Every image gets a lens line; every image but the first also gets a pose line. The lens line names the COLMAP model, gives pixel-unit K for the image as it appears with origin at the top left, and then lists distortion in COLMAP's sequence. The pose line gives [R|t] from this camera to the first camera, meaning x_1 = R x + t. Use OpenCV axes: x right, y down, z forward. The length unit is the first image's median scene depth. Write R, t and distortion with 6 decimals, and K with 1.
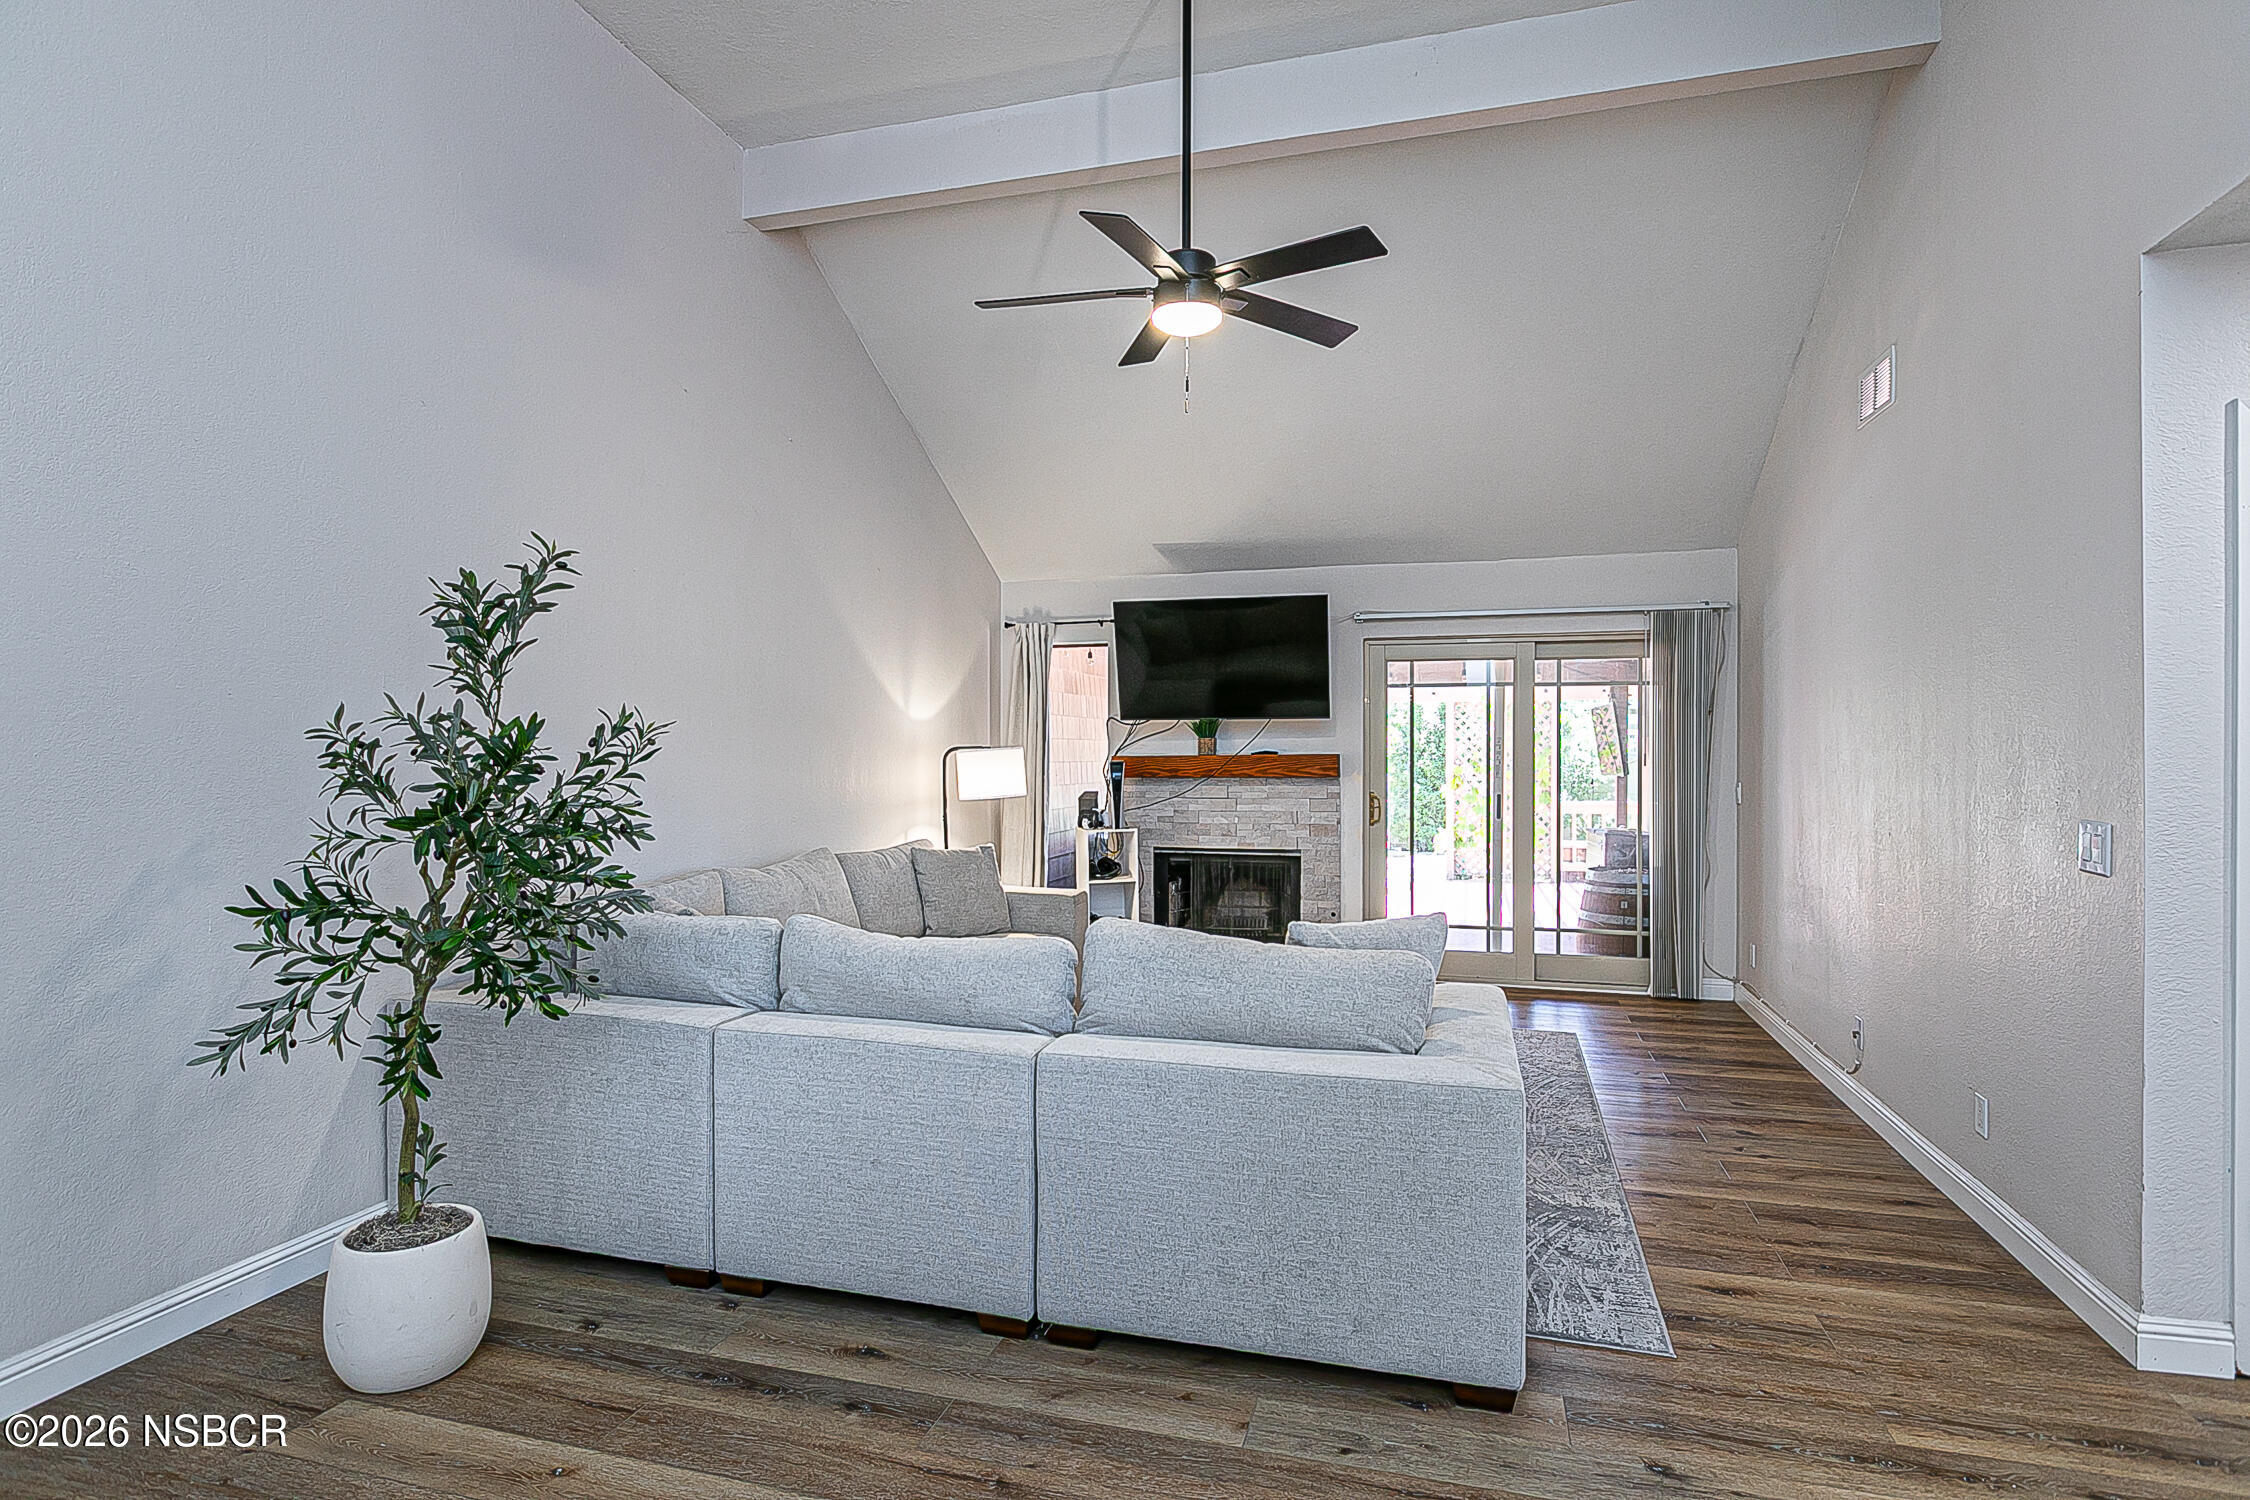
lens RADIAL K [[1183.3, 0, 1125.0], [0, 1183.3, 750.0], [0, 0, 1]] dist [-0.000598, 0.000045]
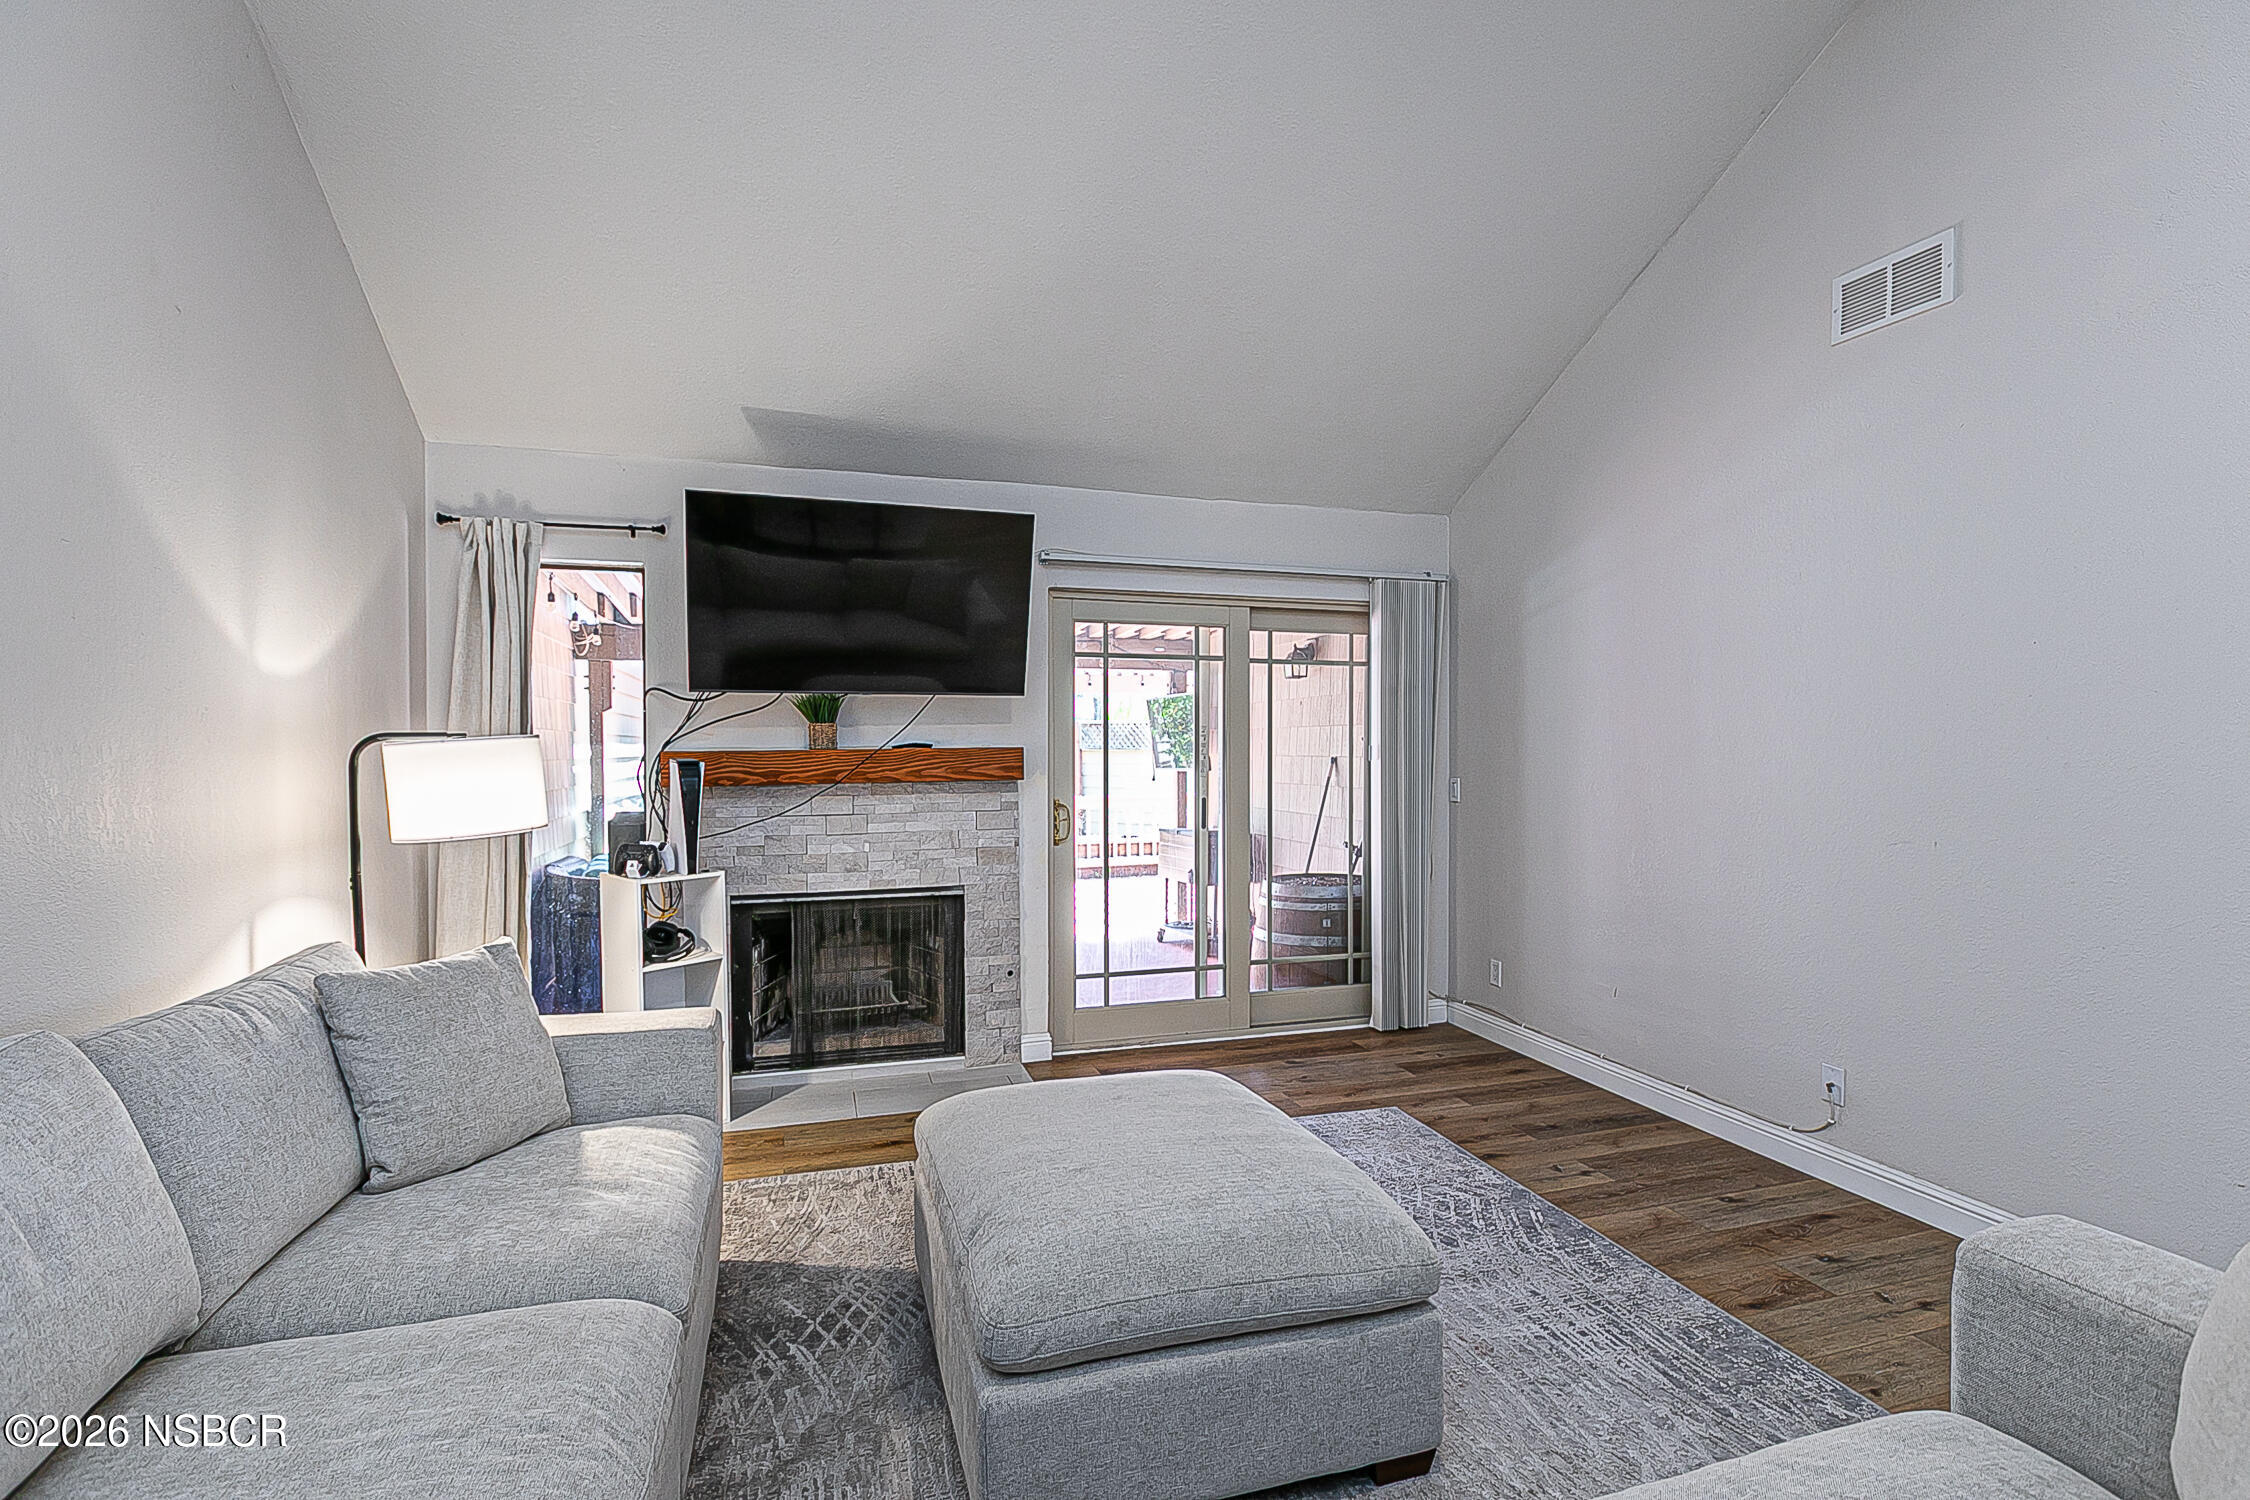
lens RADIAL K [[1060.9, 0, 1125.0], [0, 1060.9, 750.0], [0, 0, 1]] dist [-0.005256, 0.000429]
pose [[0.823312, -0.002810, 0.567582, -0.128288], [0.000775, 0.999992, 0.003827, 0.002569], [-0.567588, -0.002711, 0.823308, 0.437300]]
